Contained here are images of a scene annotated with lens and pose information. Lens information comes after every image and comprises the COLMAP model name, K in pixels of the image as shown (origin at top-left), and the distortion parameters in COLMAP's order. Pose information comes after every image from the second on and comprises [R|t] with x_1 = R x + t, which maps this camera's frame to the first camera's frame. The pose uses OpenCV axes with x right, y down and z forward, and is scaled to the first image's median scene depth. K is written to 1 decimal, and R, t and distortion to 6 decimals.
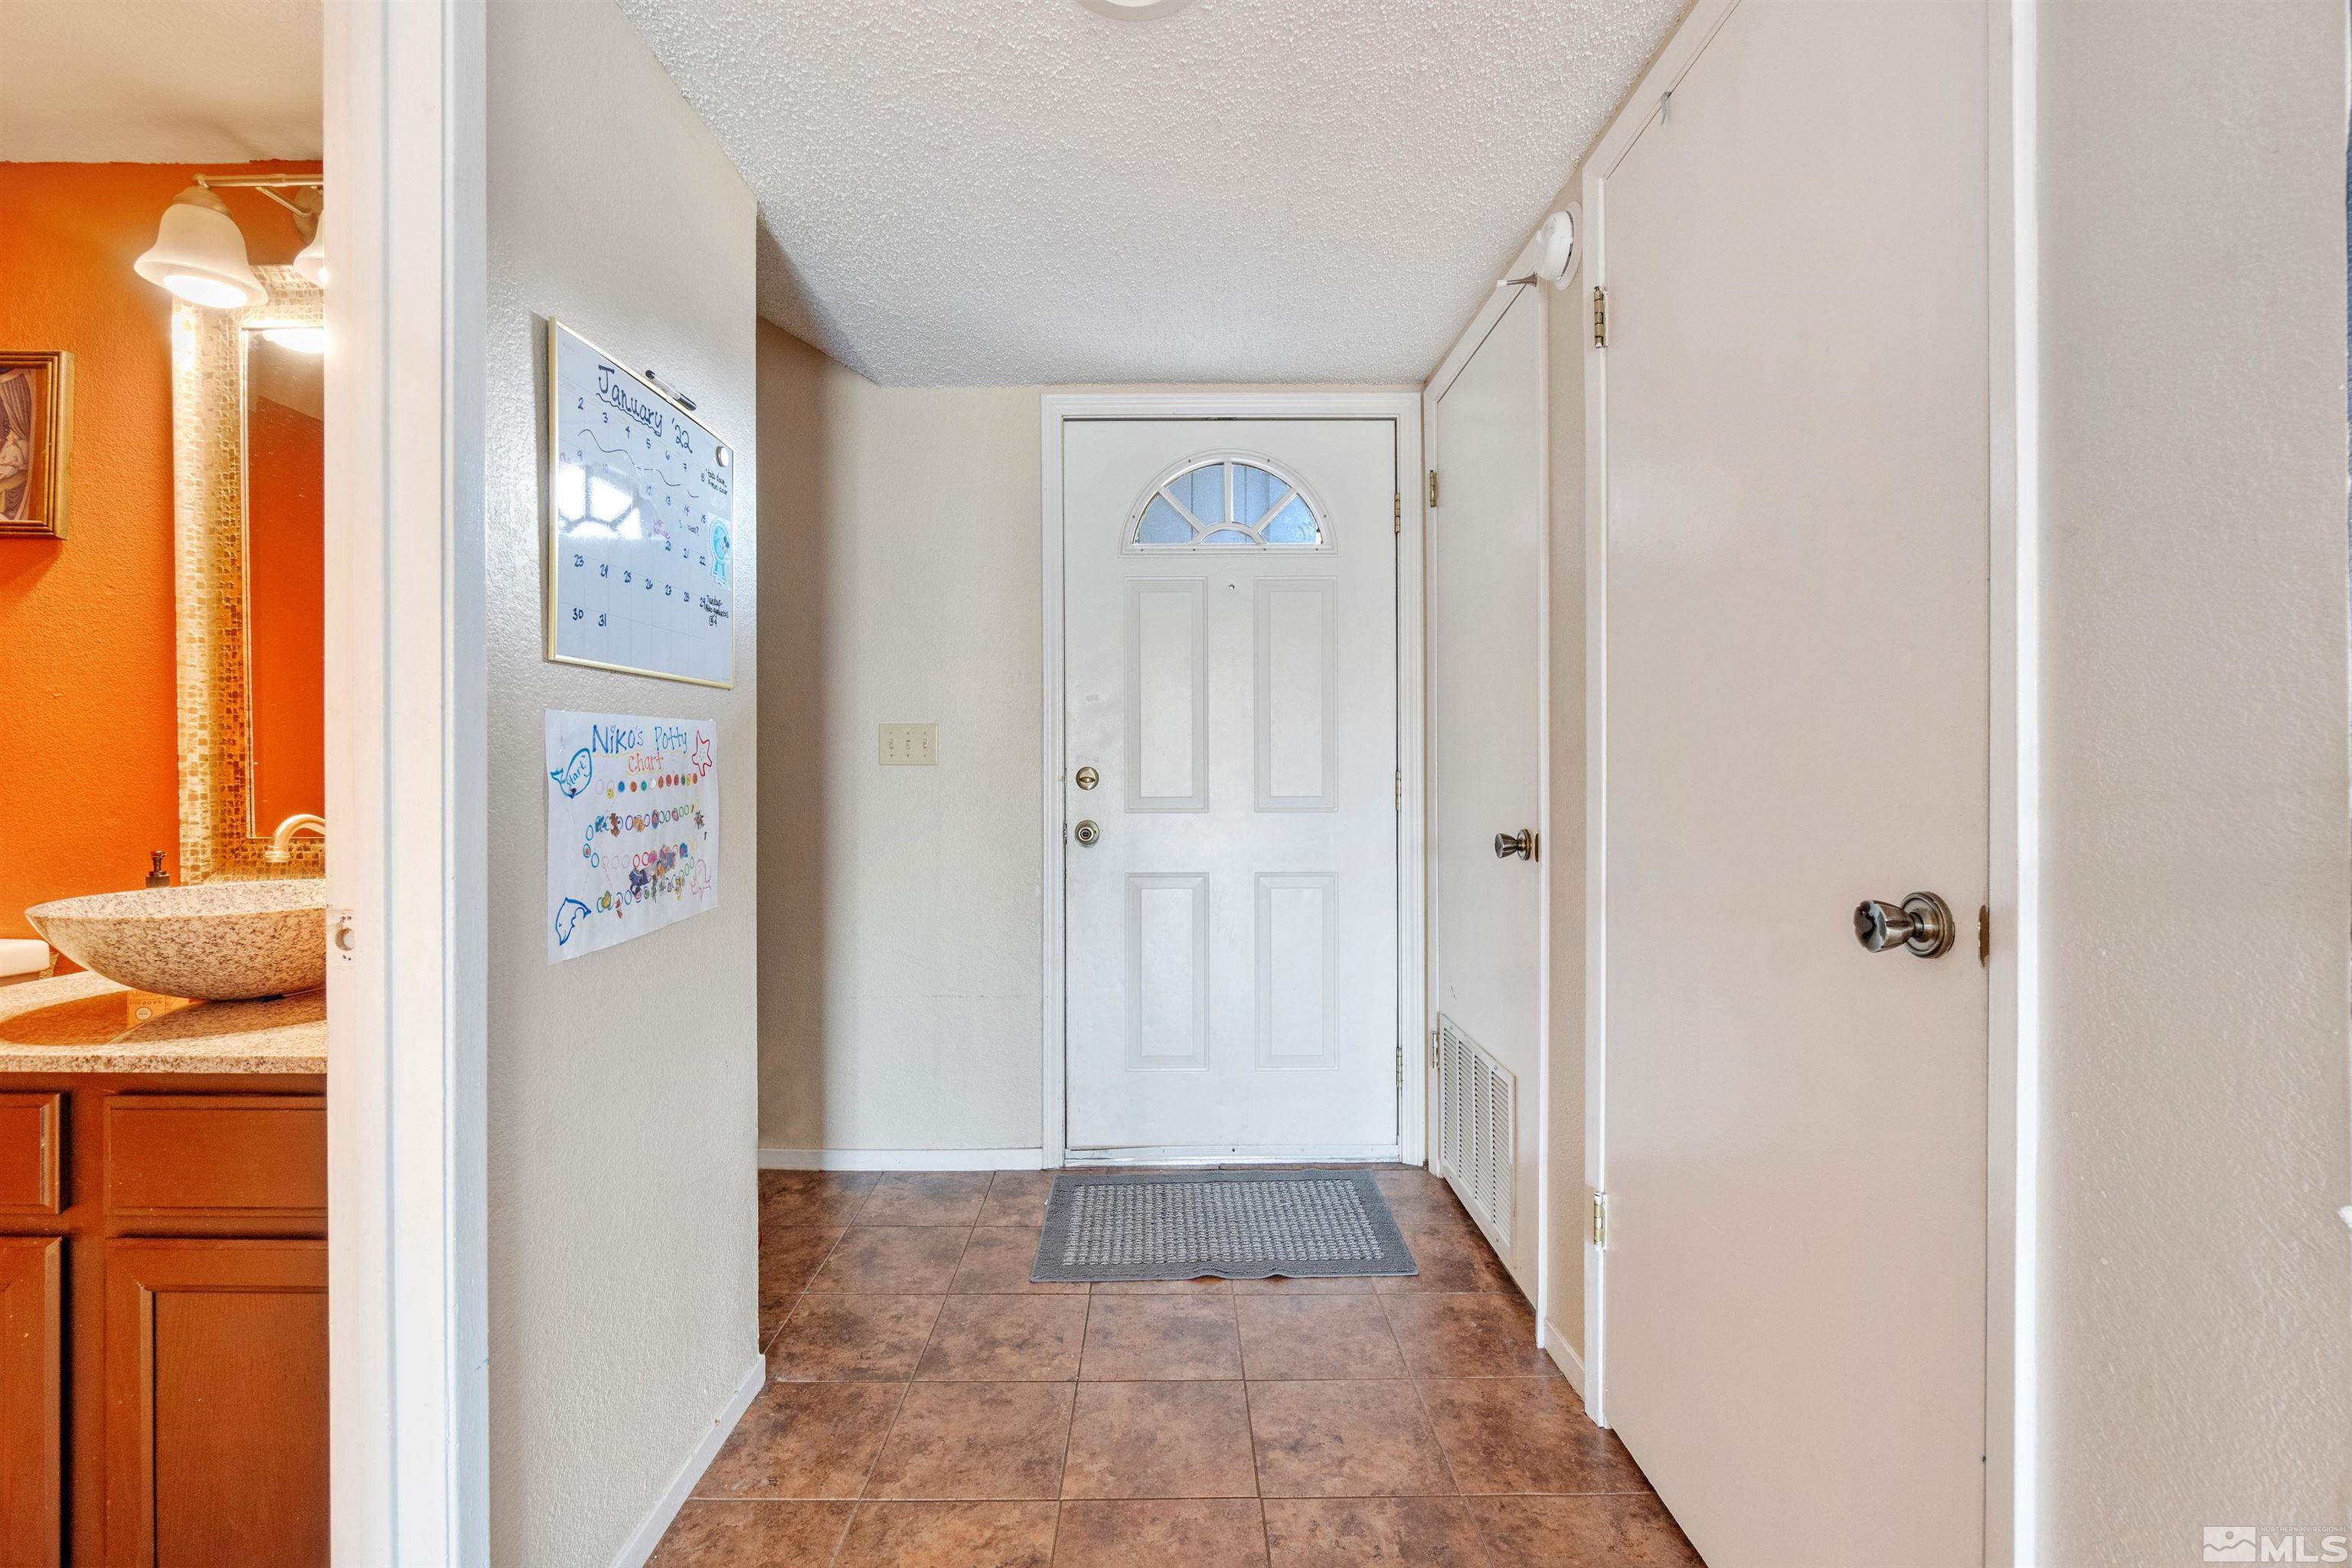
lens RADIAL K [[1013.2, 0, 1177.6], [0, 1013.2, 772.0], [0, 0, 1]] dist [-0.005825, 0.000572]
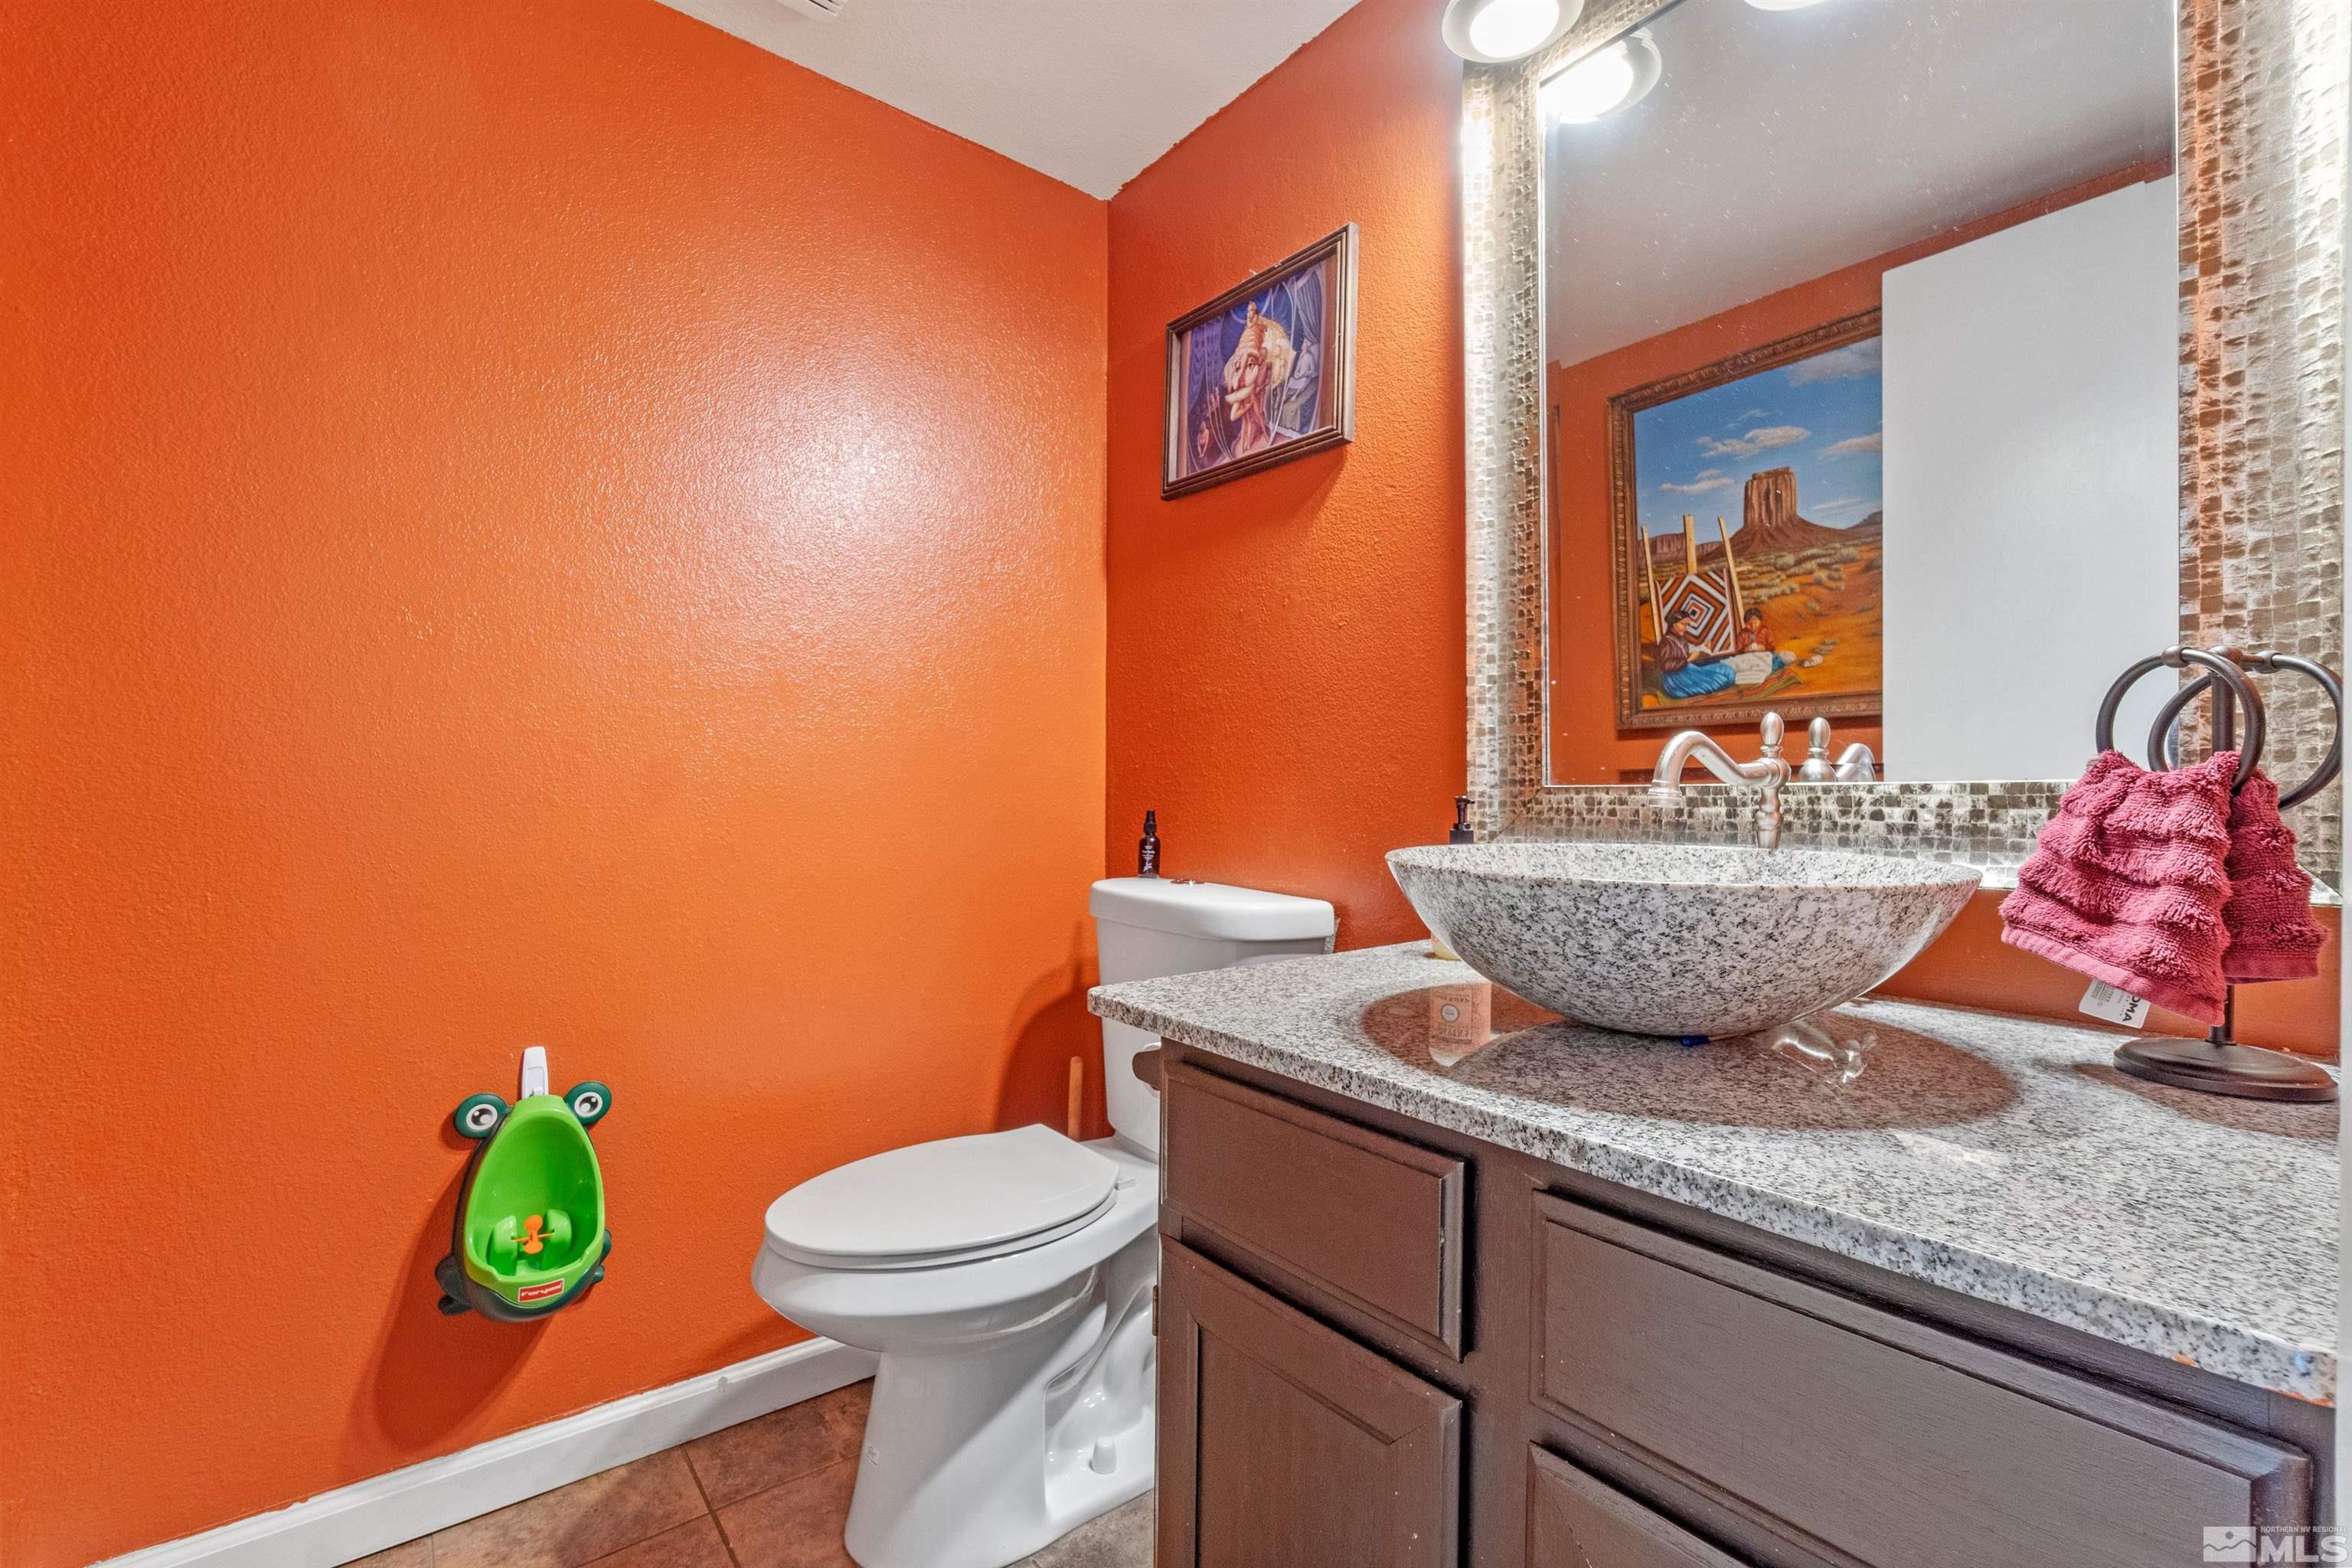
lens RADIAL K [[1013.2, 0, 1172.9], [0, 1013.2, 791.0], [0, 0, 1]] dist [-0.005825, 0.000572]
pose [[0.622628, 0.004527, -0.782505, -0.522244], [-0.004176, 0.999988, 0.002462, 0.068656], [0.782507, 0.001734, 0.622640, 0.341135]]
